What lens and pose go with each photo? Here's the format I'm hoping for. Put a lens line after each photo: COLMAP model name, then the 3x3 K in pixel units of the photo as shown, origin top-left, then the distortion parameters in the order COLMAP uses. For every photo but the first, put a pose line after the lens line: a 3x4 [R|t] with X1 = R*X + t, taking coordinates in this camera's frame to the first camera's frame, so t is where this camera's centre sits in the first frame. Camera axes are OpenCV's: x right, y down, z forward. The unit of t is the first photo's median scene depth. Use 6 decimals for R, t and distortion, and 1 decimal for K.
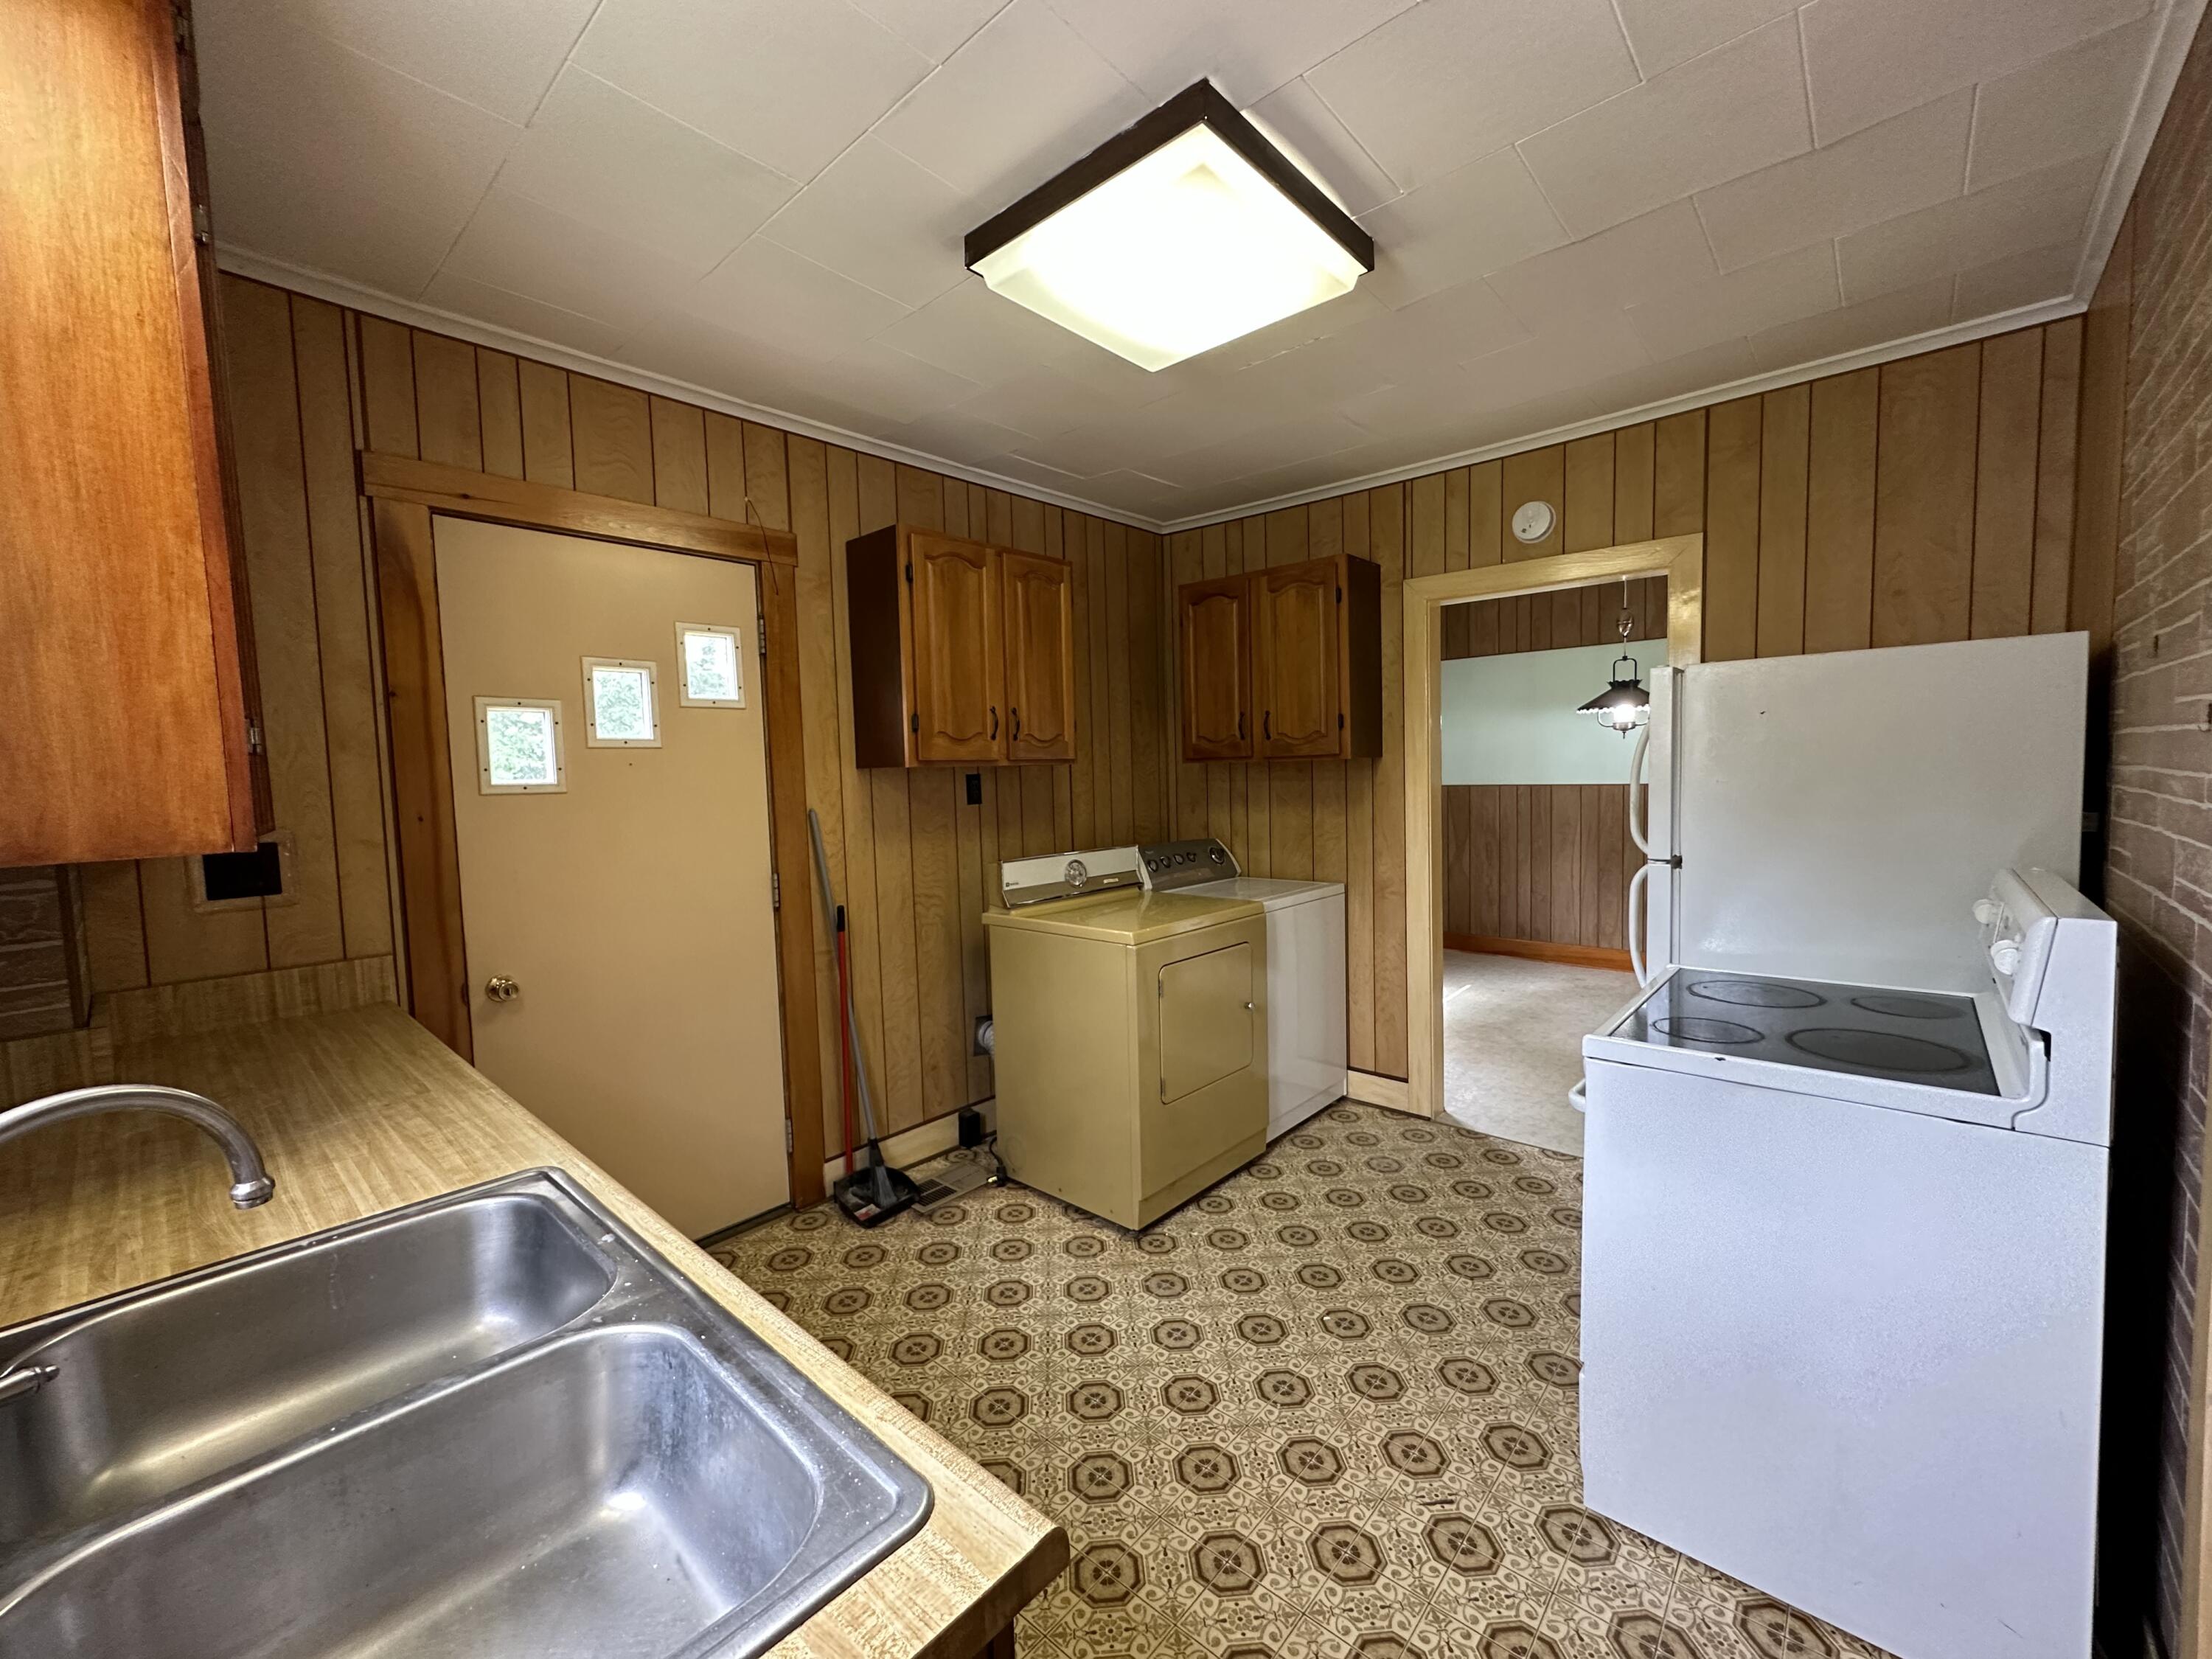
lens RADIAL K [[885.9, 0, 1106.5], [0, 885.9, 822.4], [0, 0, 1]] dist [-0.000916, 0.000014]
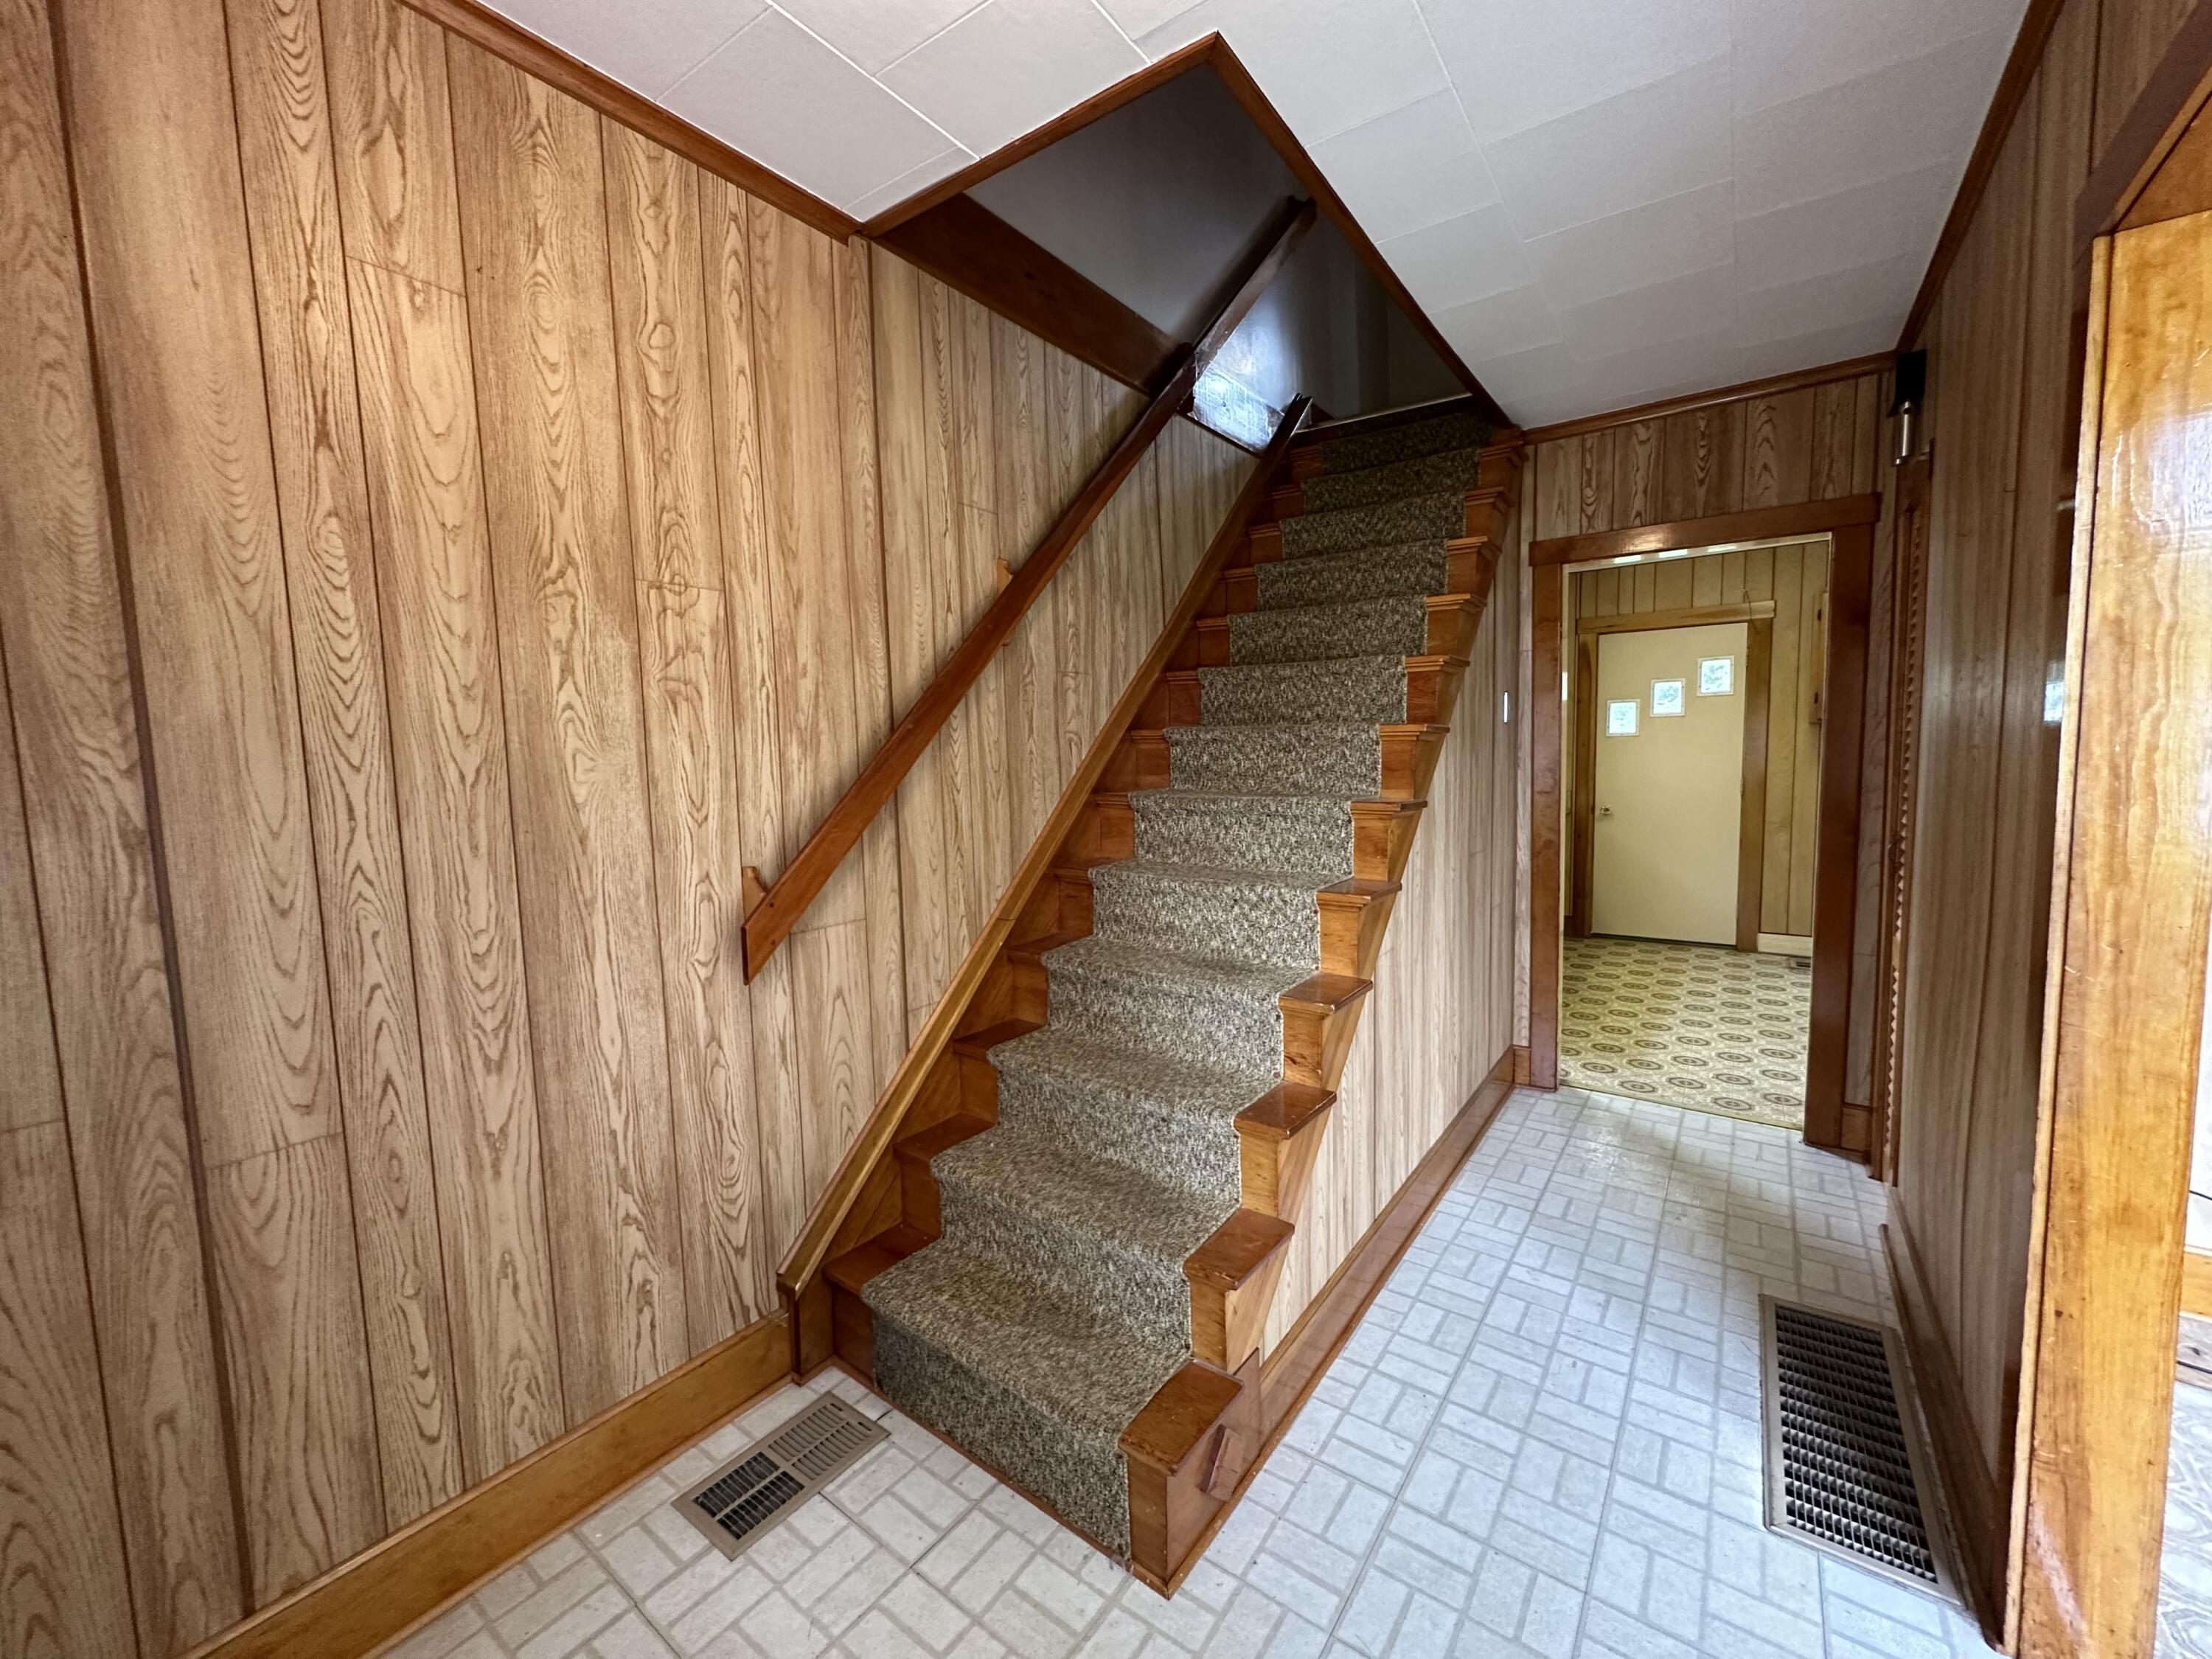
lens RADIAL K [[885.9, 0, 1105.7], [0, 885.9, 823.9], [0, 0, 1]] dist [-0.000916, 0.000014]
pose [[0.094994, 0.106250, -0.989791, 1.320546], [-0.041243, 0.993854, 0.102728, 0.013293], [0.994623, 0.031063, 0.098793, -0.552479]]
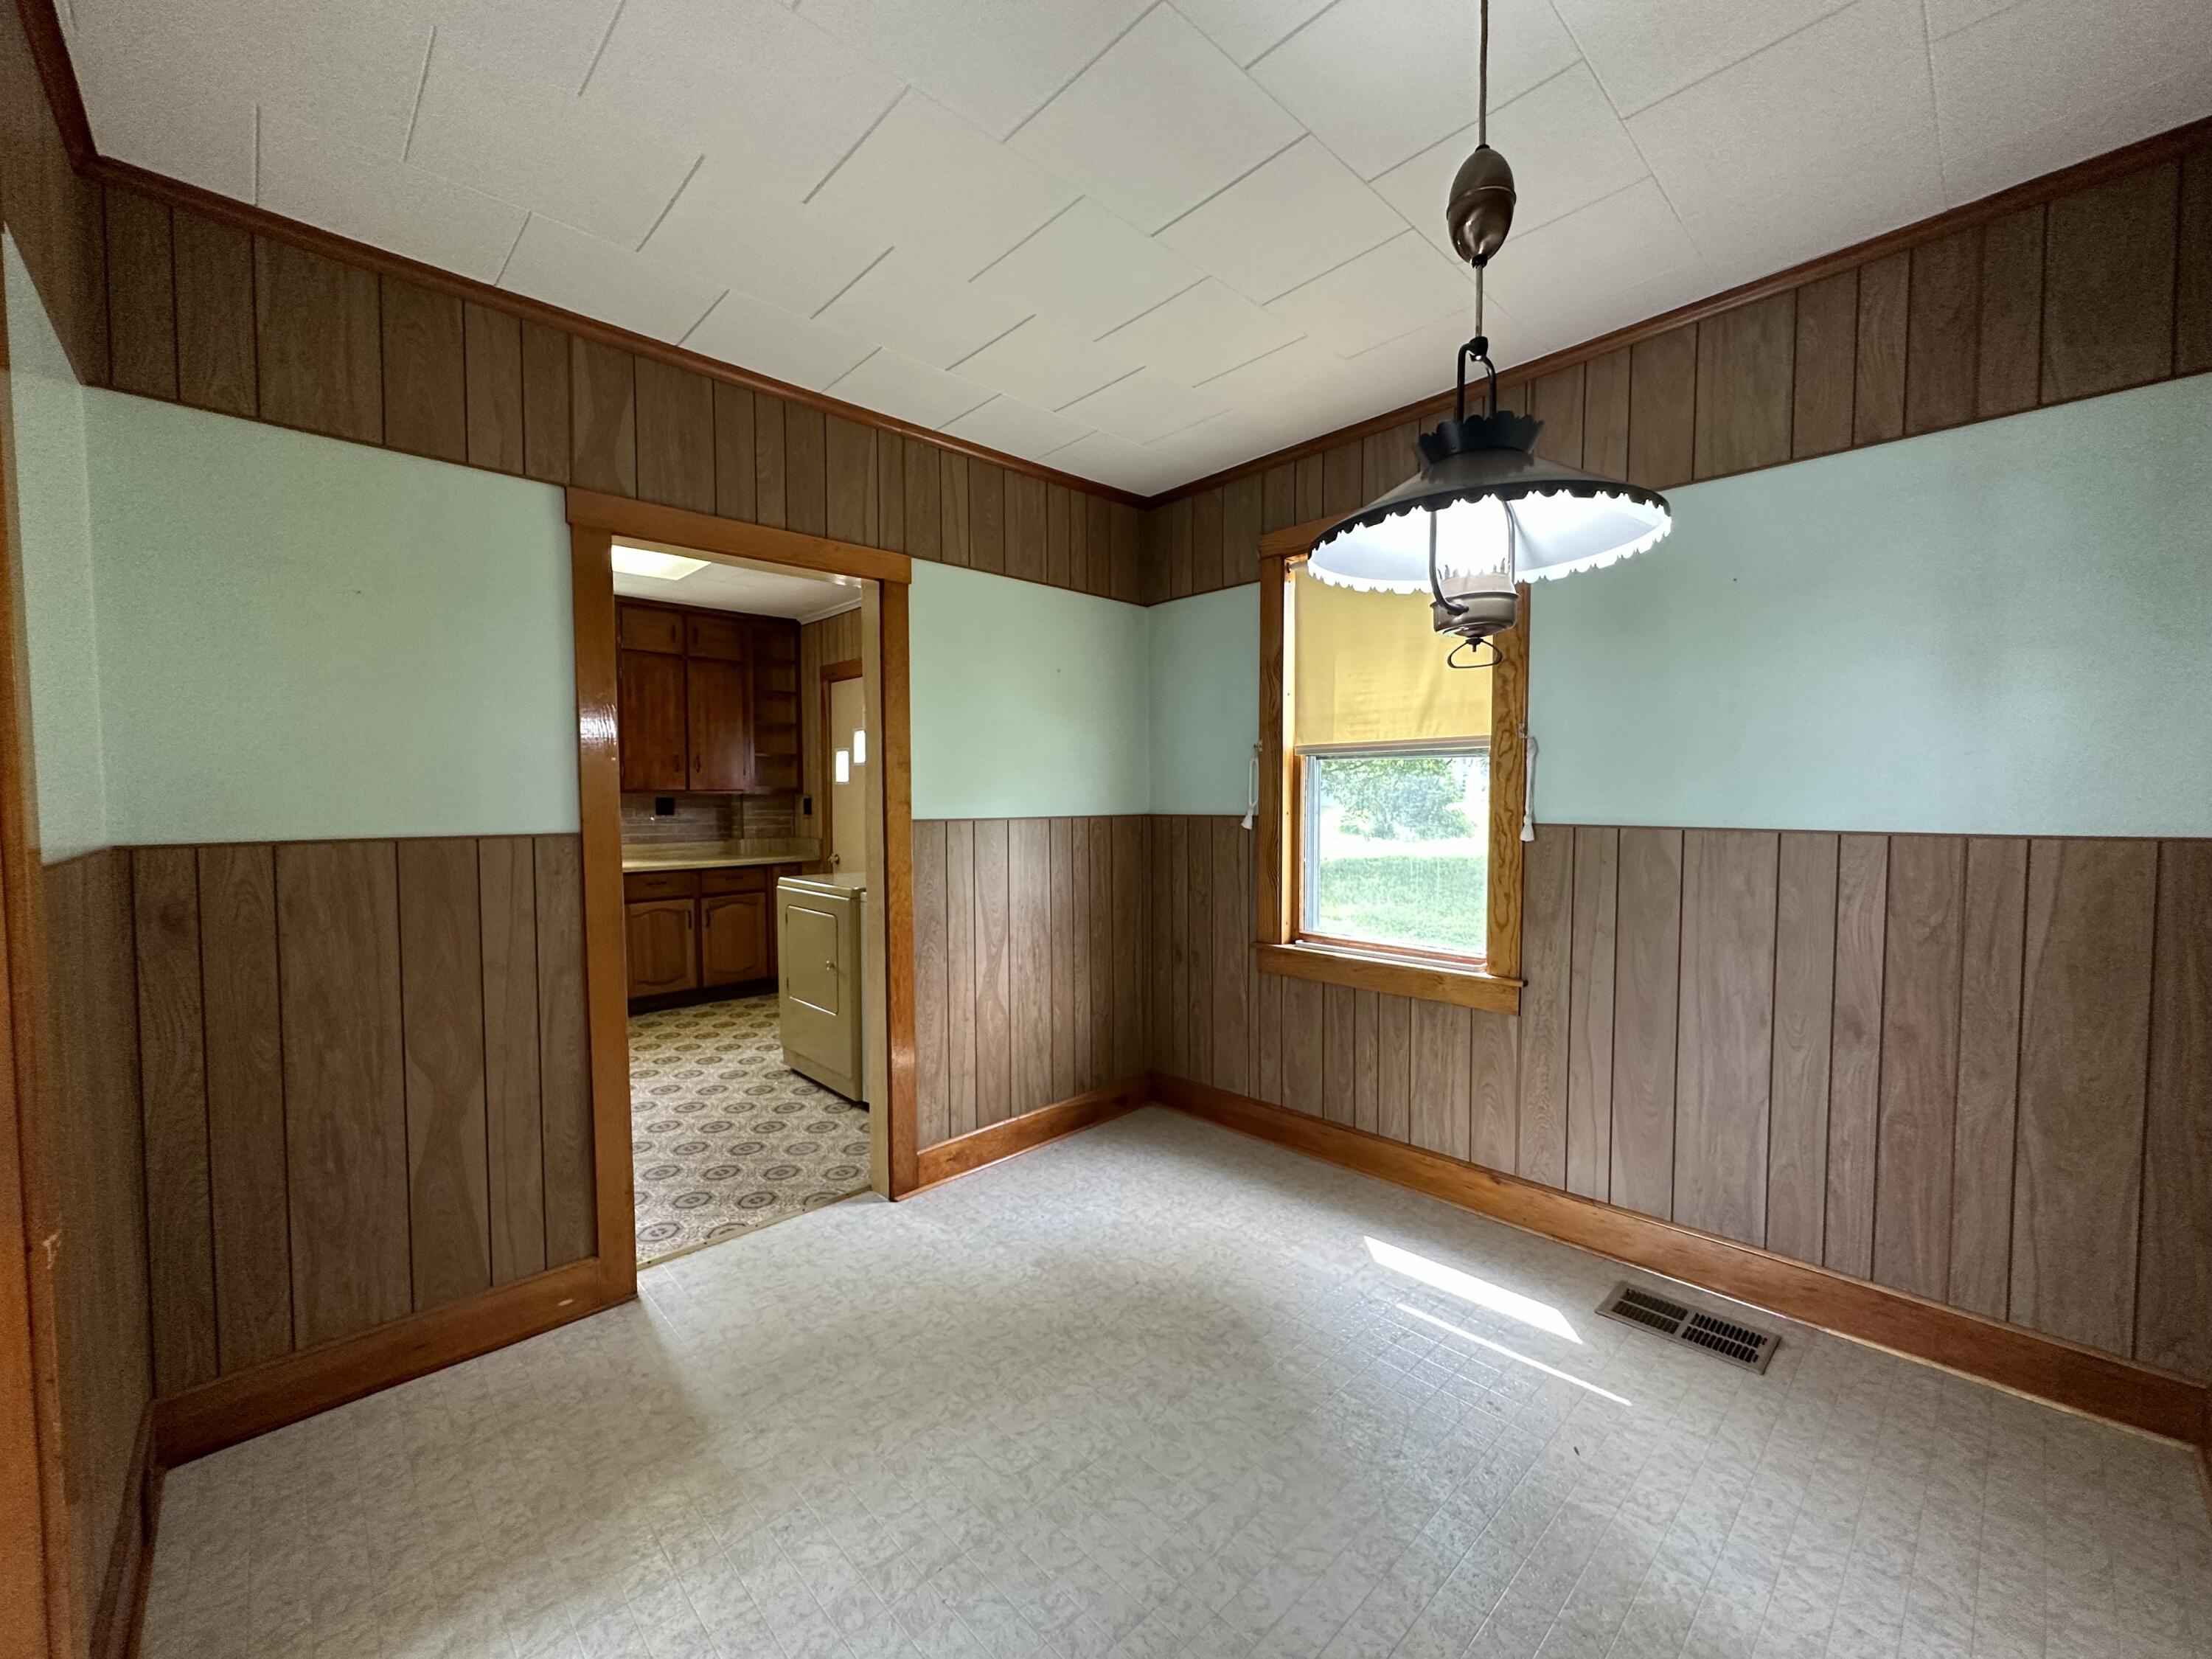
lens RADIAL K [[885.9, 0, 1107.0], [0, 885.9, 825.9], [0, 0, 1]] dist [-0.000916, 0.000014]
pose [[-0.083206, 0.064805, -0.994423, 1.351055], [-0.051720, 0.996258, 0.069253, -0.097974], [0.995189, 0.057194, -0.079543, 1.459148]]
